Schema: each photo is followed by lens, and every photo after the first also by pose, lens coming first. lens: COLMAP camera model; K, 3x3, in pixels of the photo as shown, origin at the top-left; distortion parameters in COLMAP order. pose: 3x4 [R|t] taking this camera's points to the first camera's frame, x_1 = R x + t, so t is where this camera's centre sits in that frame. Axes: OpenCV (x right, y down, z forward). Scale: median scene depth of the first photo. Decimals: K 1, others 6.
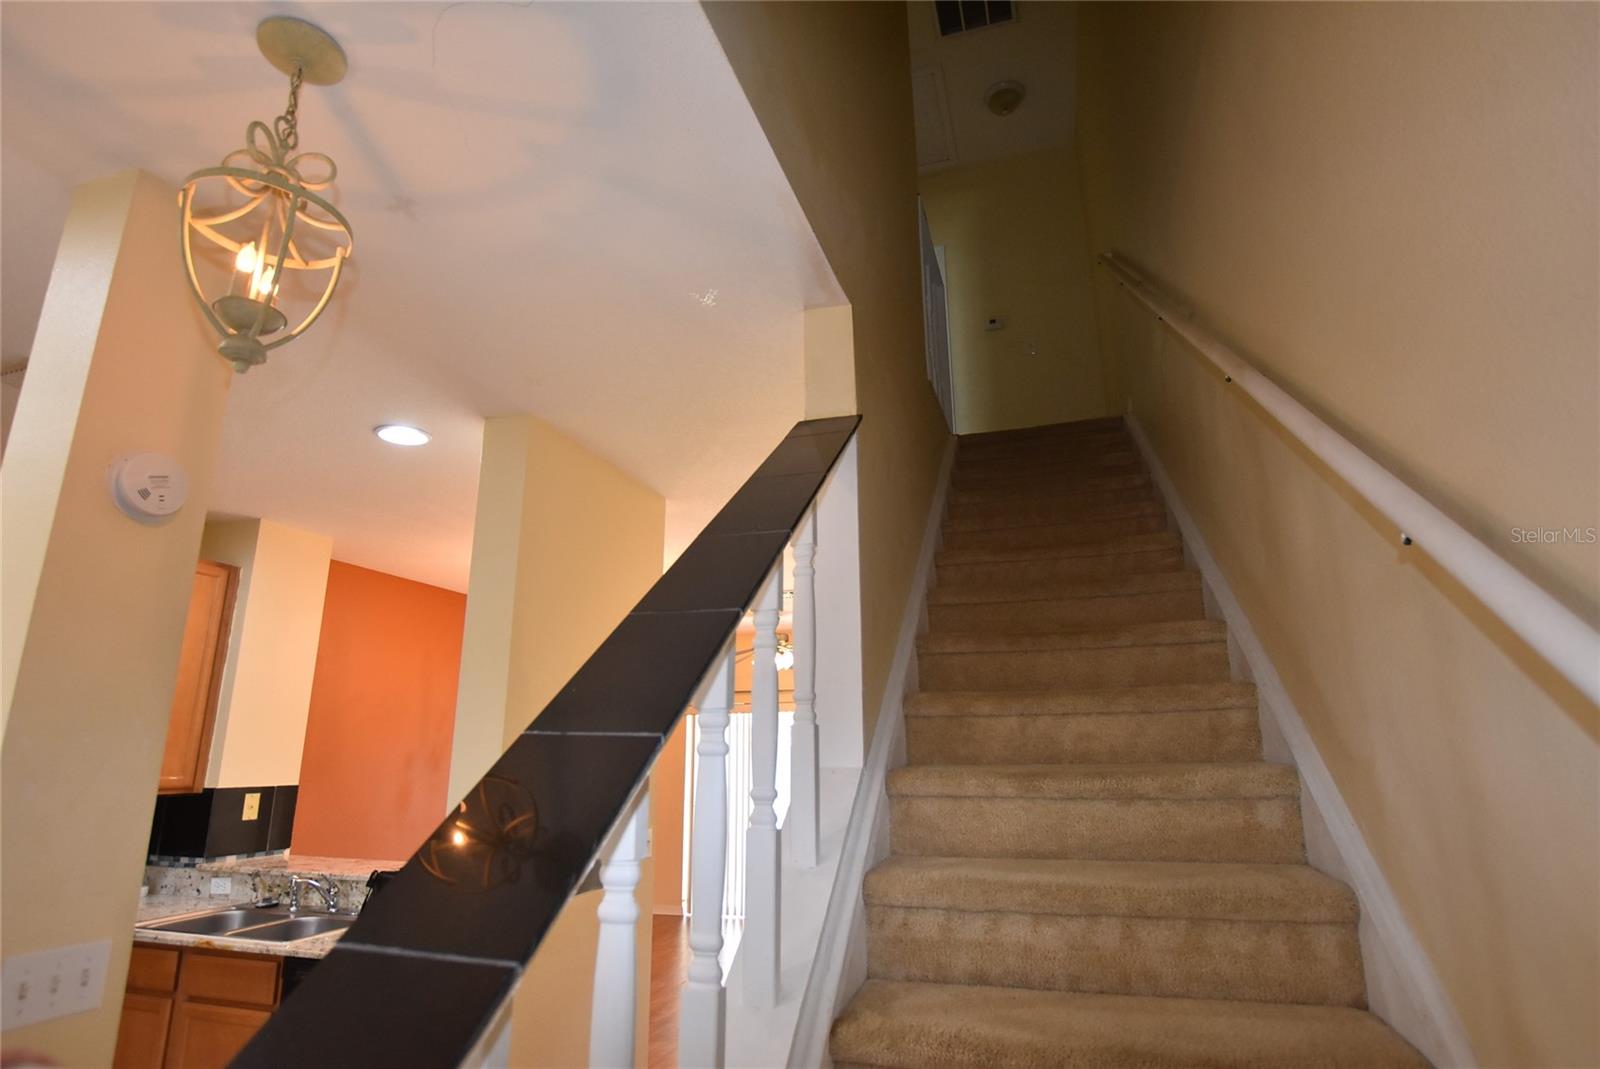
lens RADIAL K [[816.8, 0, 800.0], [0, 816.8, 534.5], [0, 0, 1]] dist [-0.026146, 0.004779]
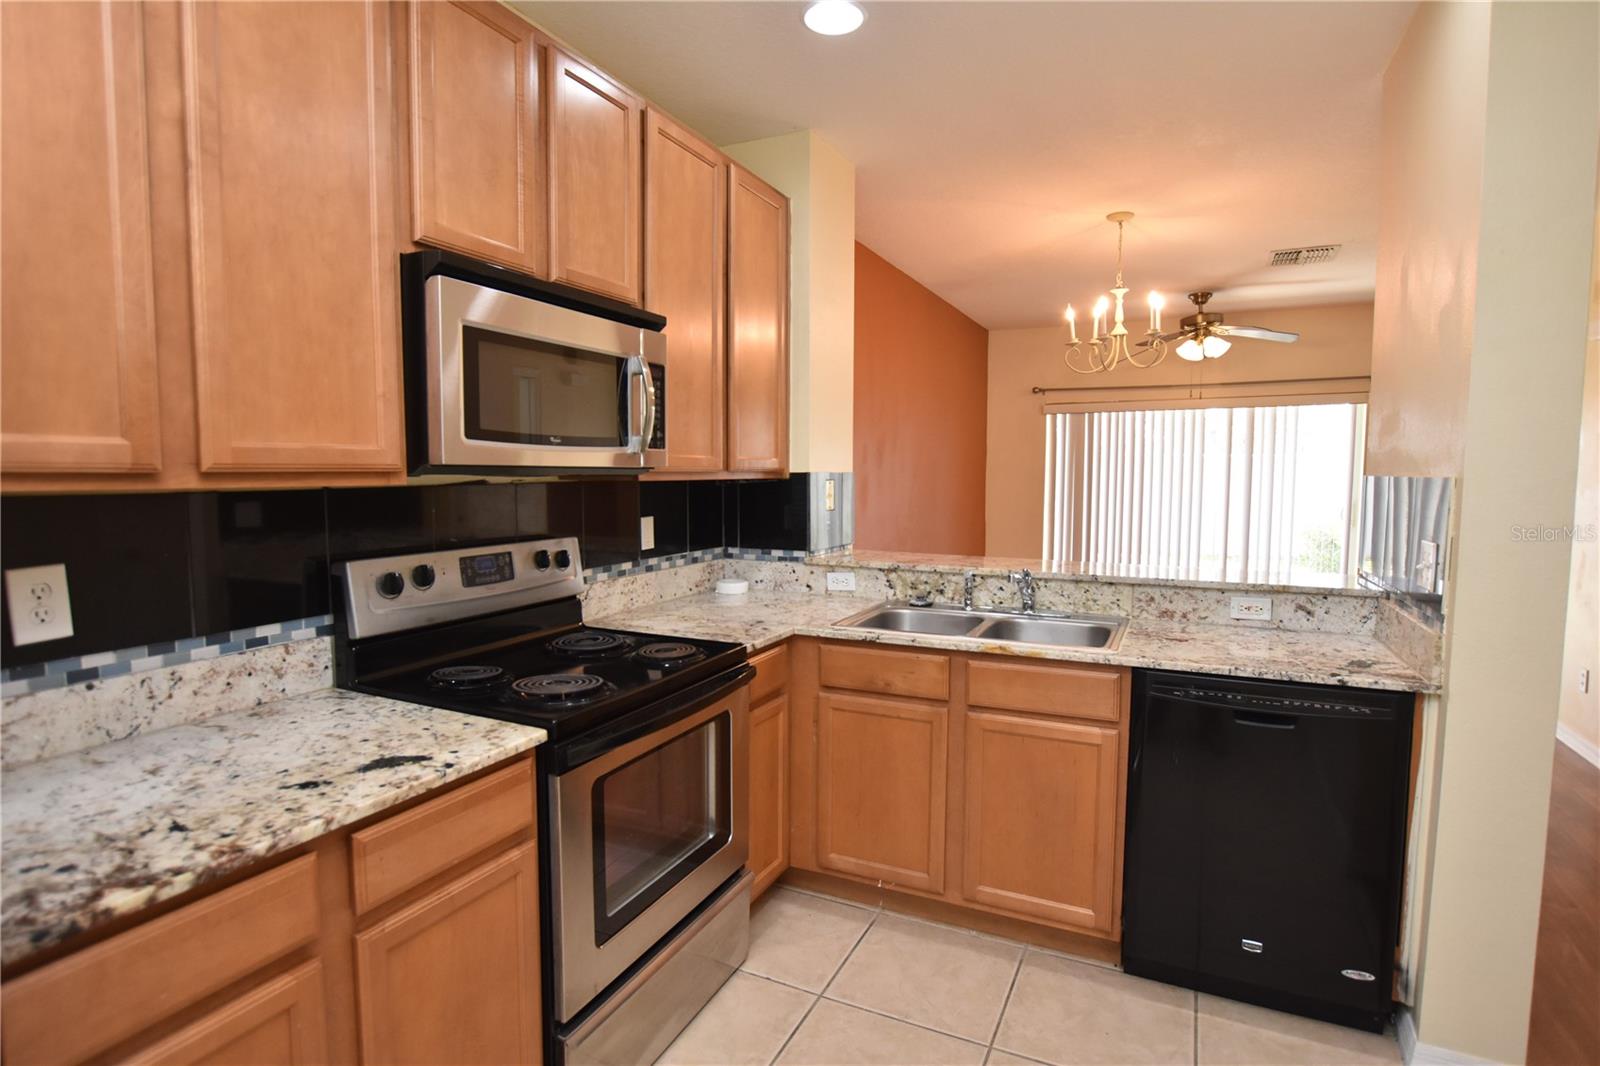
lens RADIAL K [[816.8, 0, 800.0], [0, 816.8, 533.0], [0, 0, 1]] dist [-0.026146, 0.004779]
pose [[0.990367, 0.020999, -0.136869, -0.619670], [0.025623, 0.943573, 0.330171, 0.093252], [0.136080, -0.330498, 0.933945, 0.184087]]
